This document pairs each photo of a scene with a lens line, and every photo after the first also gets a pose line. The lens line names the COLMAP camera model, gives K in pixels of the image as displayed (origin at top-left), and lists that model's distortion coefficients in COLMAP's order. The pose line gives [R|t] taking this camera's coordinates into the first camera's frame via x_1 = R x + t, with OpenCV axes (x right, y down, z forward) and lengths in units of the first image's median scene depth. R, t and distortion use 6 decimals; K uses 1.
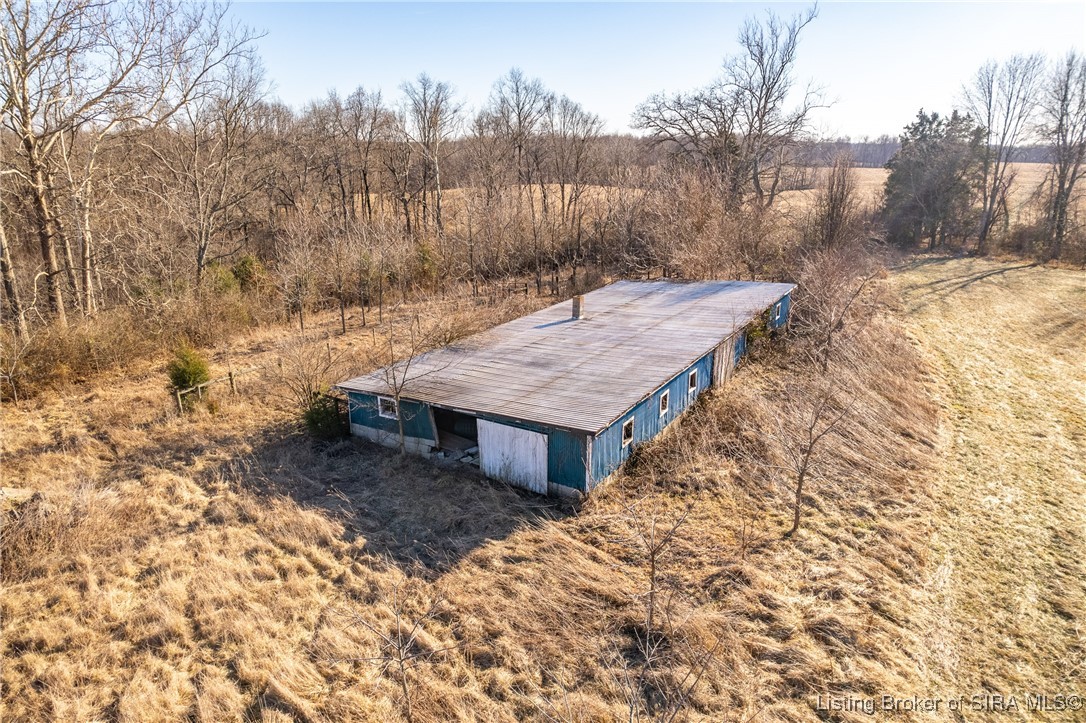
lens RADIAL K [[692.6, 0, 570.7], [0, 692.6, 363.2], [0, 0, 1]] dist [-0.087113, 0.071340]
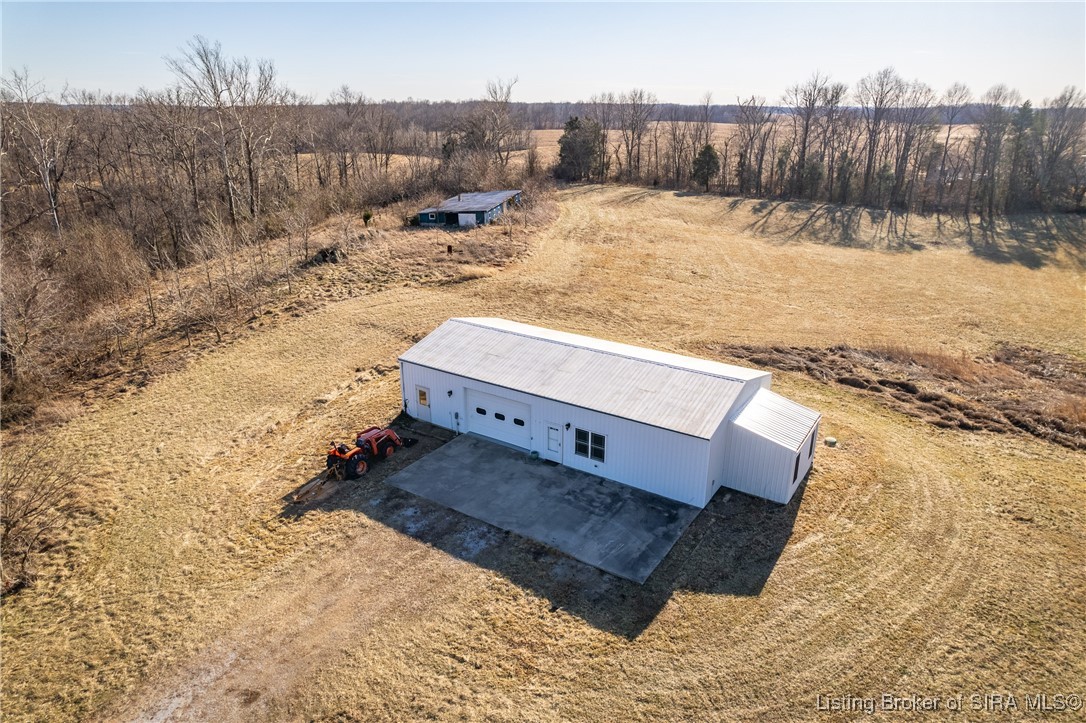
lens RADIAL K [[692.6, 0, 570.7], [0, 692.6, 363.2], [0, 0, 1]] dist [-0.087113, 0.071340]
pose [[0.926139, -0.129599, 0.354218, -0.486637], [0.108411, 0.990953, 0.079113, 0.319764], [-0.361266, -0.034869, 0.931811, -1.467912]]
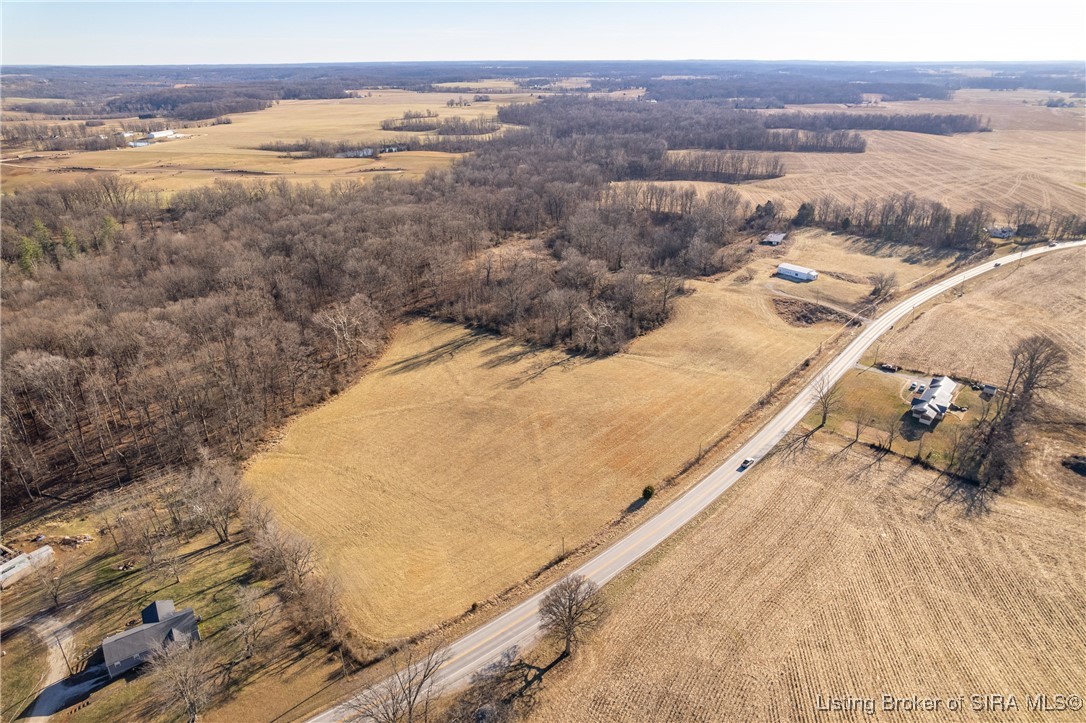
lens RADIAL K [[692.6, 0, 570.7], [0, 692.6, 363.2], [0, 0, 1]] dist [-0.087113, 0.071340]
pose [[0.997780, -0.037040, 0.055344, -3.187575], [0.030734, 0.993374, 0.110737, 0.510936], [-0.059079, -0.108791, 0.992308, -8.328264]]
